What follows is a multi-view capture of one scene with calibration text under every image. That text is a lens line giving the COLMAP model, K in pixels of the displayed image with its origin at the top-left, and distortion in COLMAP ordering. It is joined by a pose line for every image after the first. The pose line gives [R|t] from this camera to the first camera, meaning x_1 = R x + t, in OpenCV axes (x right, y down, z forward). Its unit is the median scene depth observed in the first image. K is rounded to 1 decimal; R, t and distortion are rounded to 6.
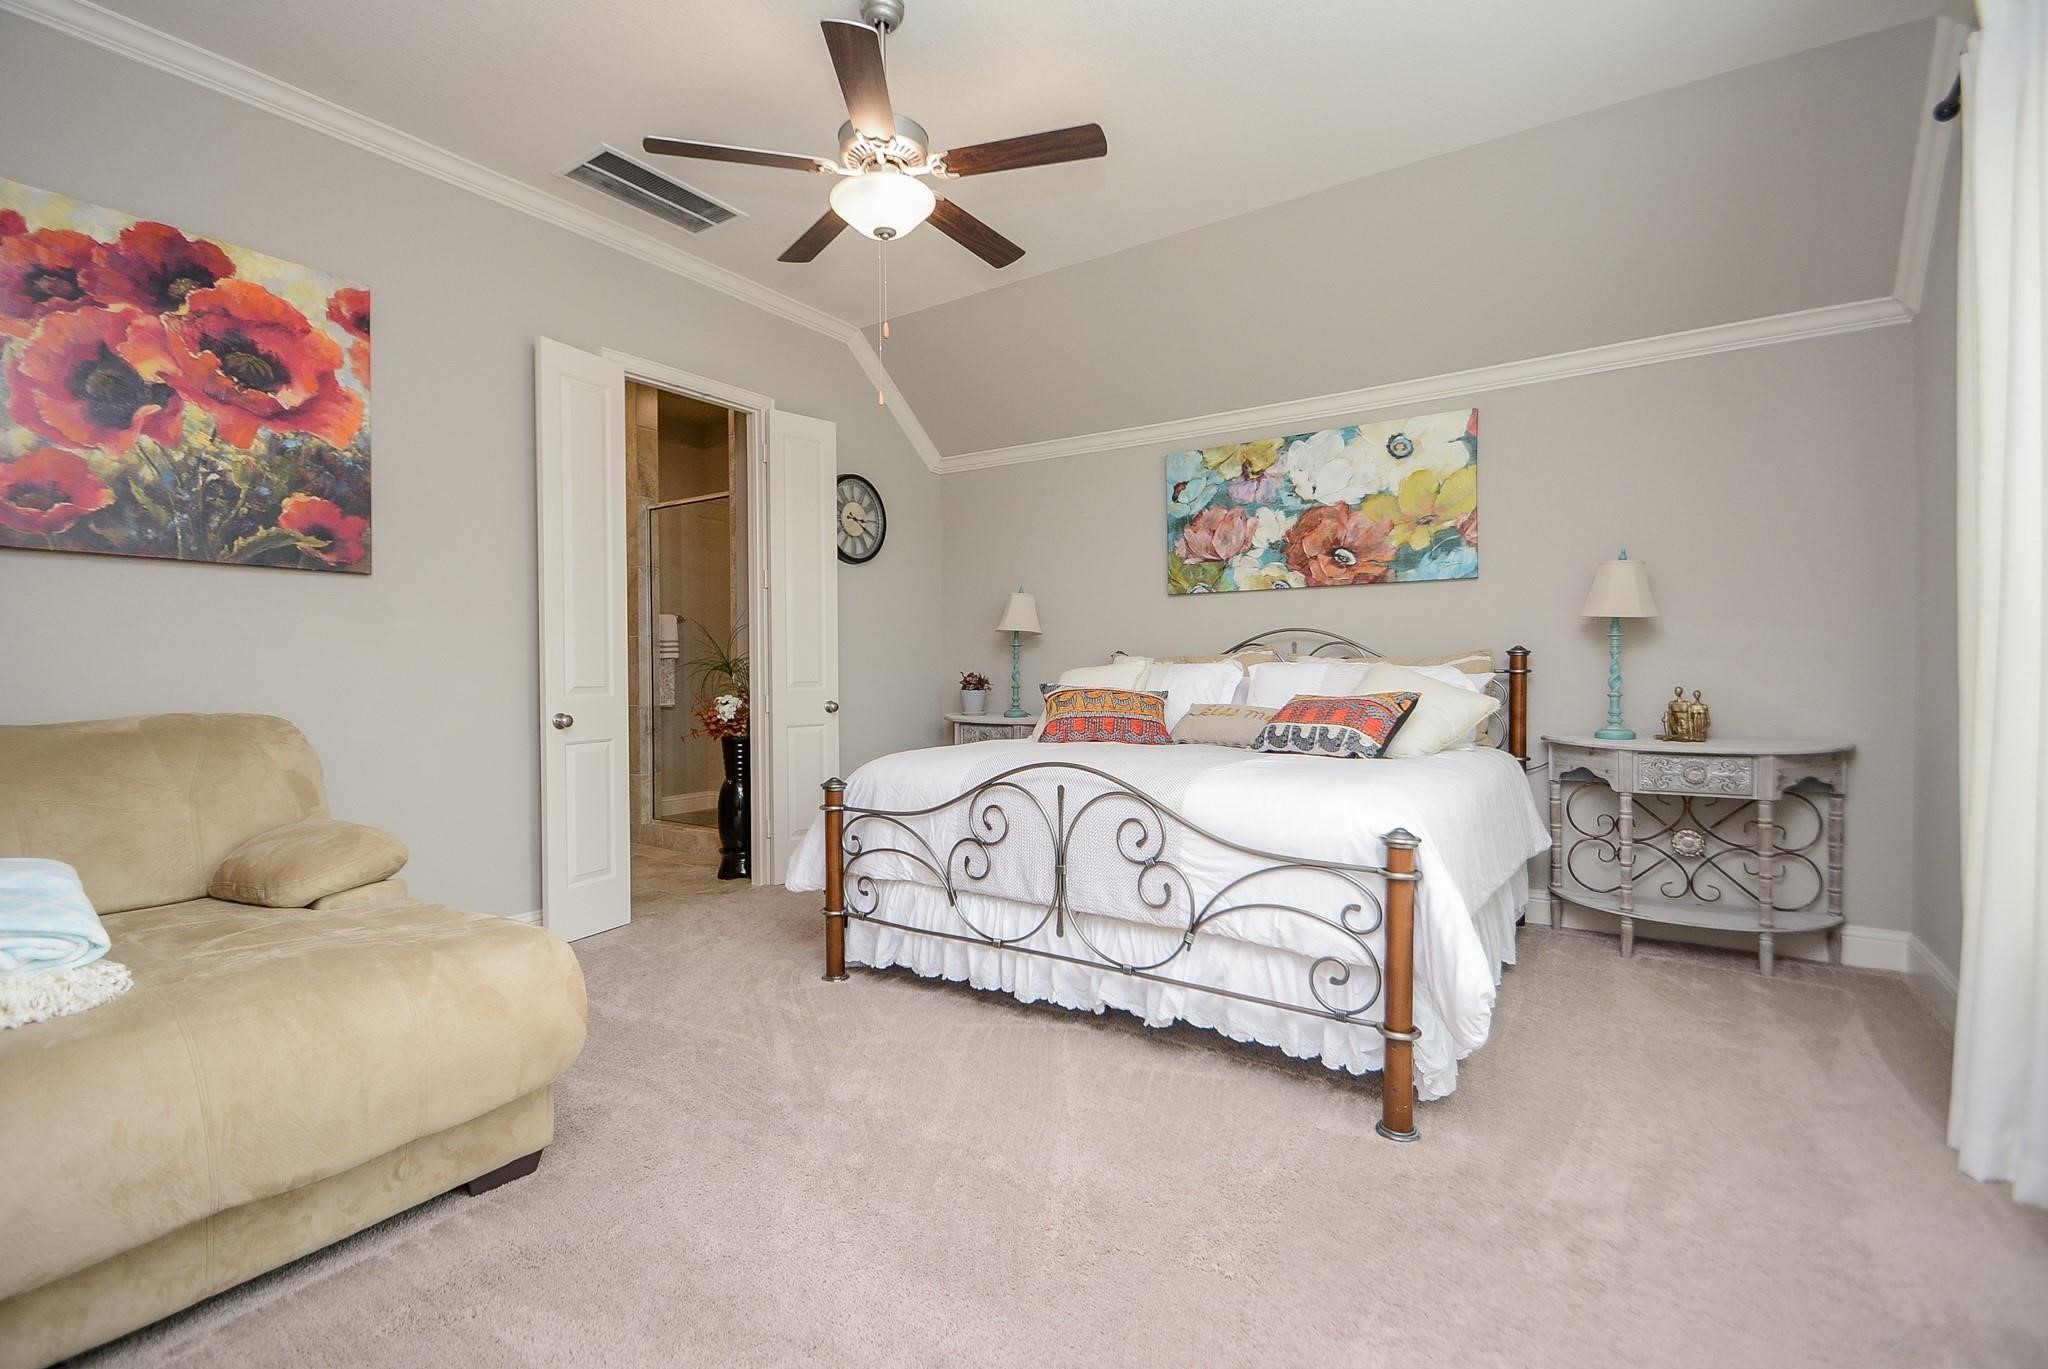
lens RADIAL K [[931.1, 0, 1022.2], [0, 931.1, 682.7], [0, 0, 1]] dist [0.000590, 0.000093]
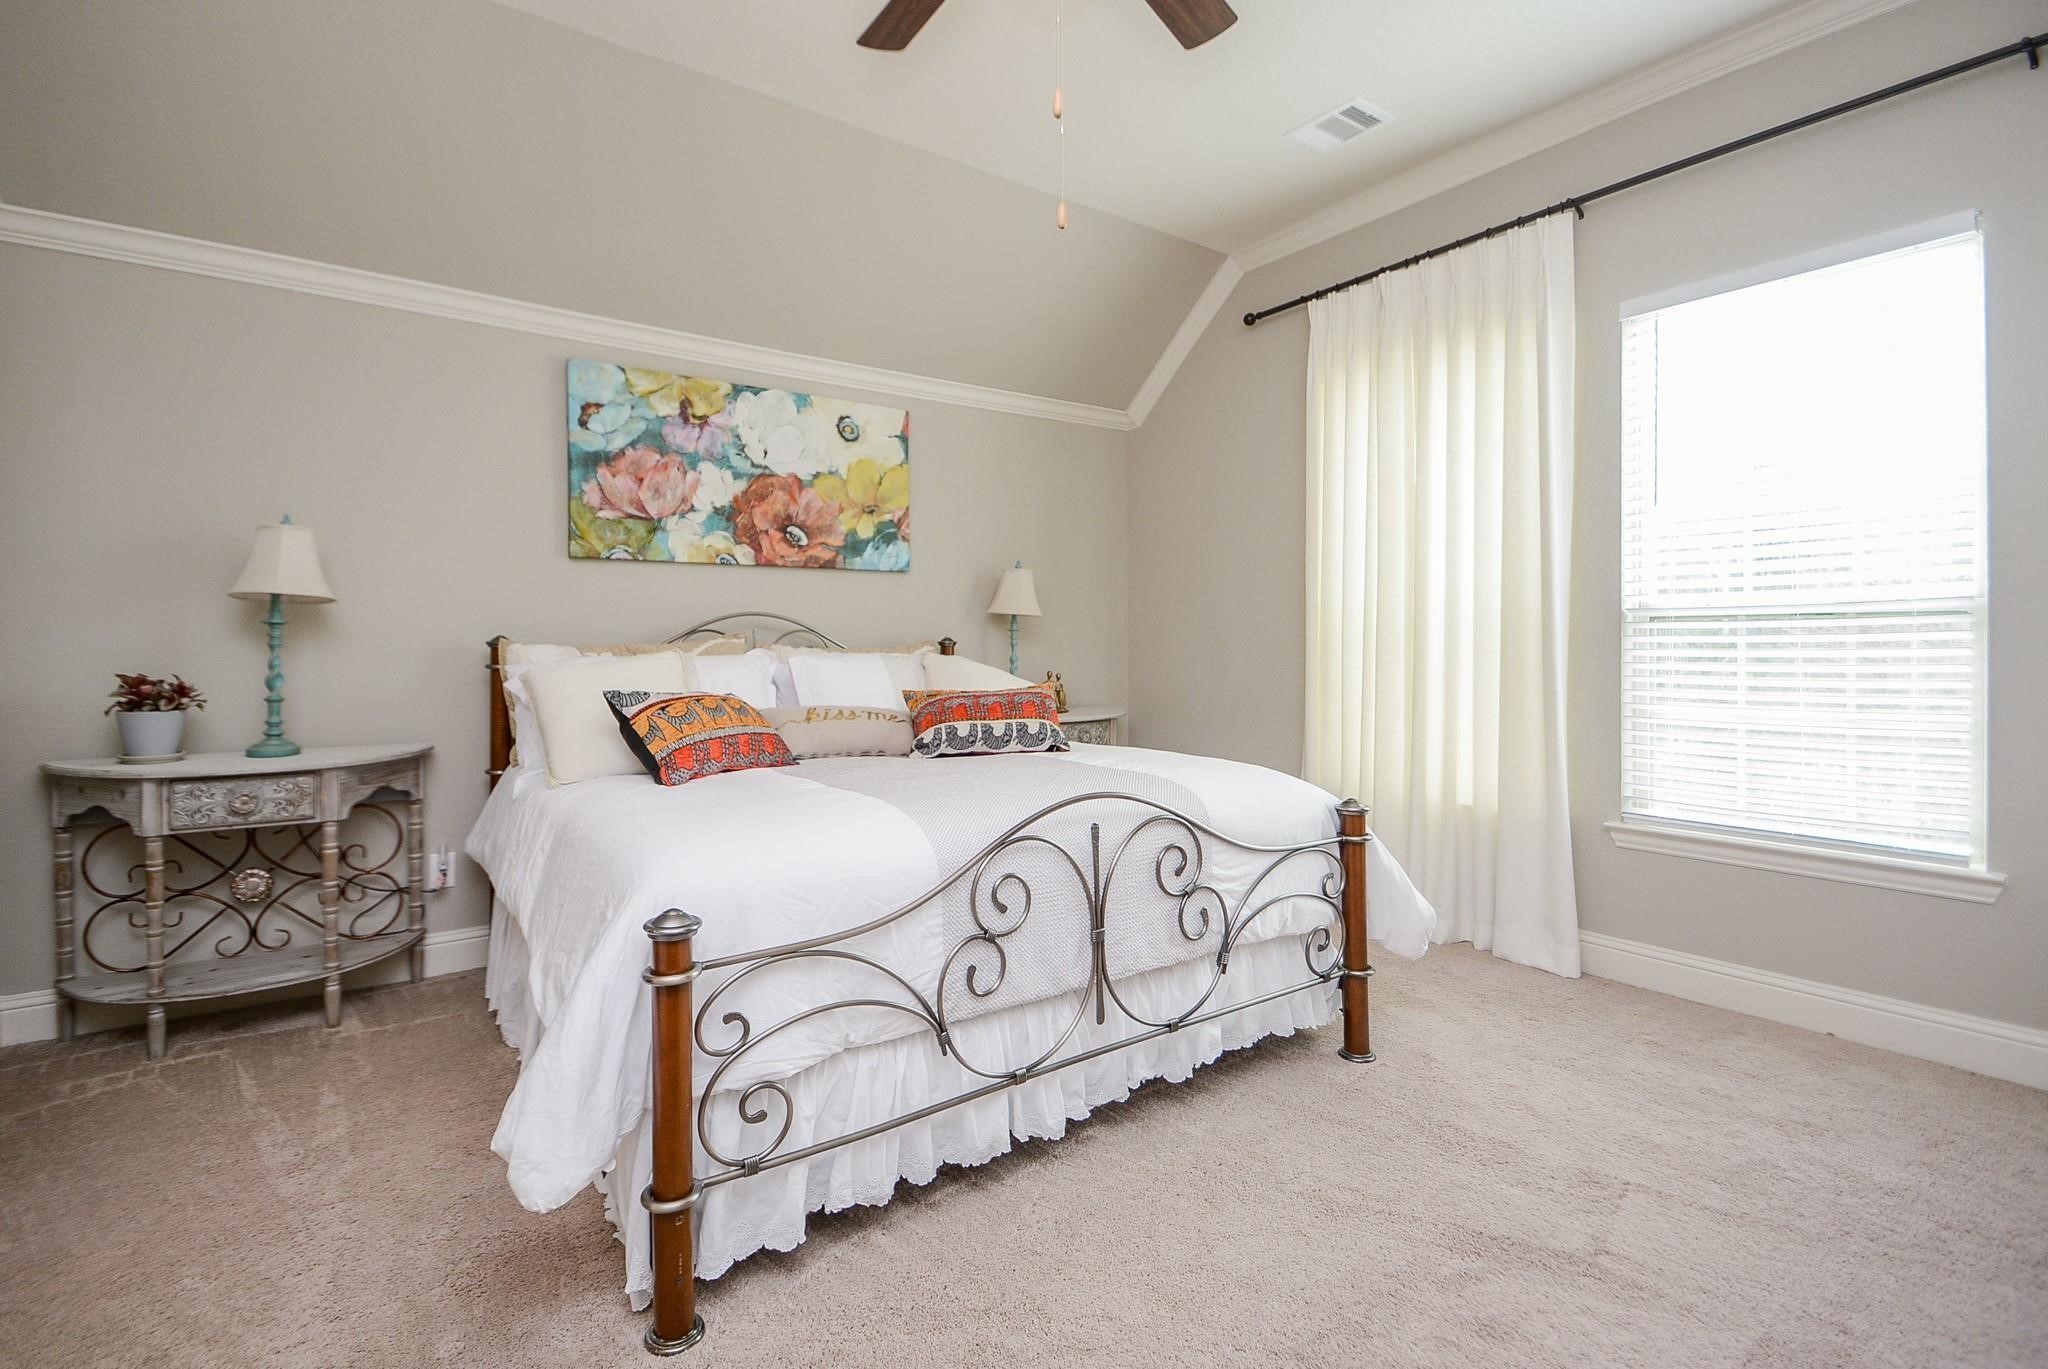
lens RADIAL K [[931.1, 0, 1004.2], [0, 931.1, 649.0], [0, 0, 1]] dist [0.000590, 0.000093]
pose [[0.354557, -0.002428, 0.935031, -0.445594], [0.016987, 0.999848, -0.003845, -0.019104], [-0.934880, 0.017247, 0.354545, 0.514583]]
